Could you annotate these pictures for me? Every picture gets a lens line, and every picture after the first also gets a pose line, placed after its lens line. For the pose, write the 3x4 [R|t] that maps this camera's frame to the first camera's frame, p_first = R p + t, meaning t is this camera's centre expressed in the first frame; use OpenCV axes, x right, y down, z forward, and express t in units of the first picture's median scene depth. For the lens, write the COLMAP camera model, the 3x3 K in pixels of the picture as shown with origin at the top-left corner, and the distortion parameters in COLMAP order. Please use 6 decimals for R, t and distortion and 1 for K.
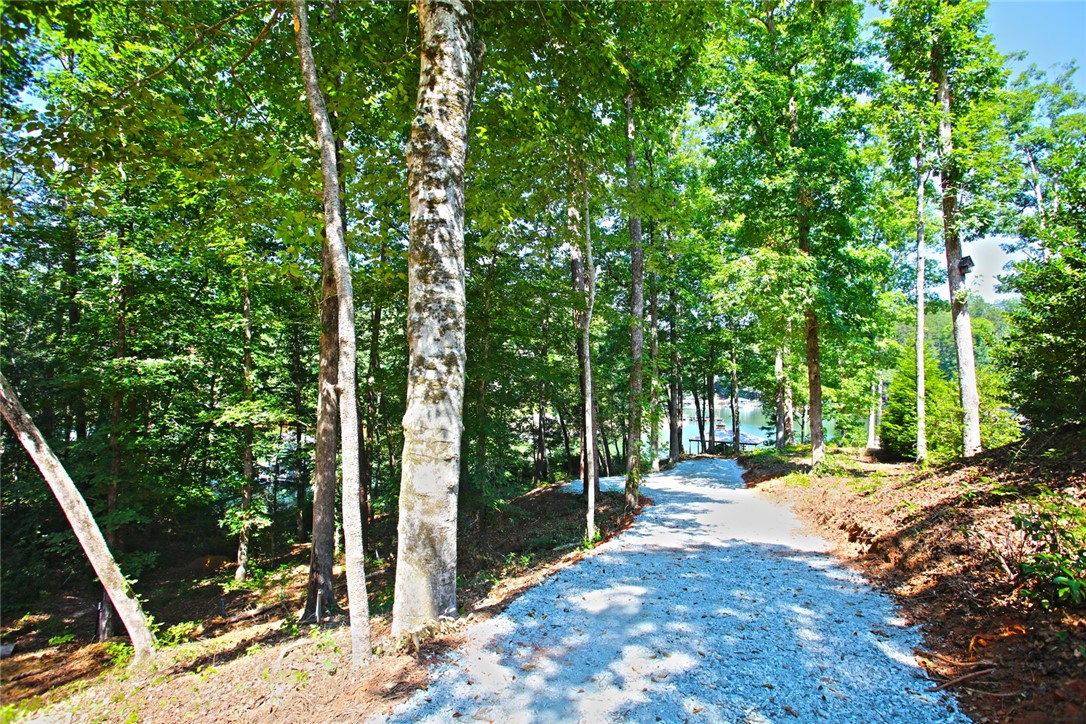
lens RADIAL K [[528.2, 0, 544.4], [0, 528.2, 365.1], [0, 0, 1]] dist [-0.065235, 0.029489]
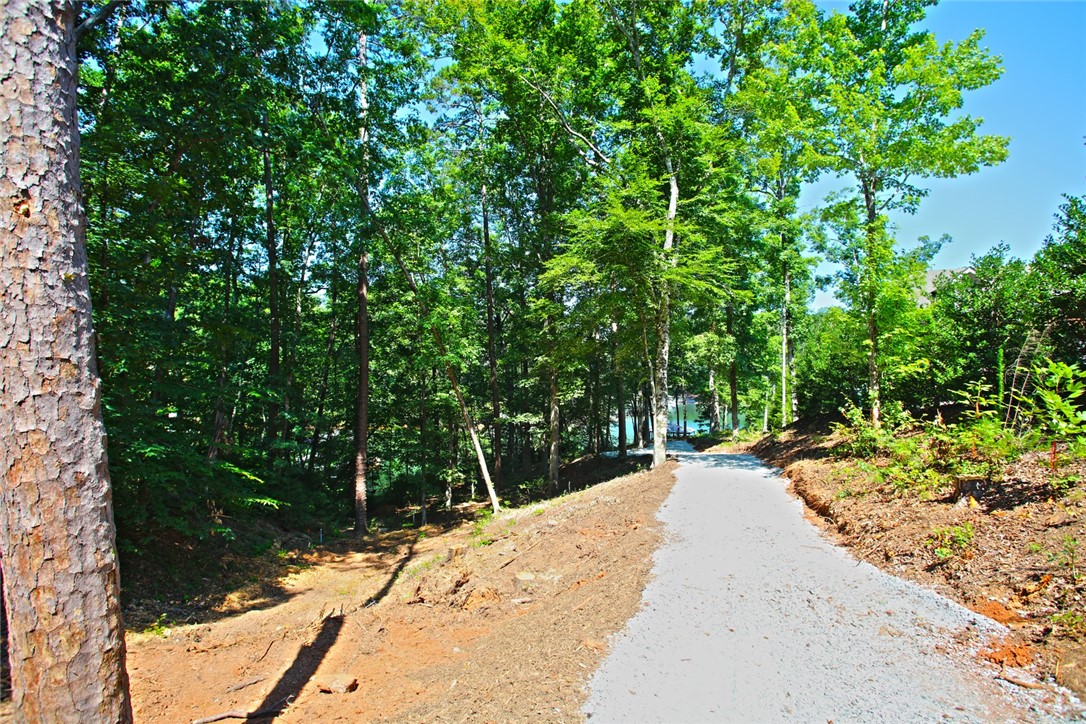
lens RADIAL K [[528.2, 0, 544.4], [0, 528.2, 365.1], [0, 0, 1]] dist [-0.065235, 0.029489]
pose [[0.990080, -0.005368, 0.140399, -0.318083], [0.004633, 0.999974, 0.005561, -0.067504], [-0.140425, -0.004855, 0.990079, -0.585045]]
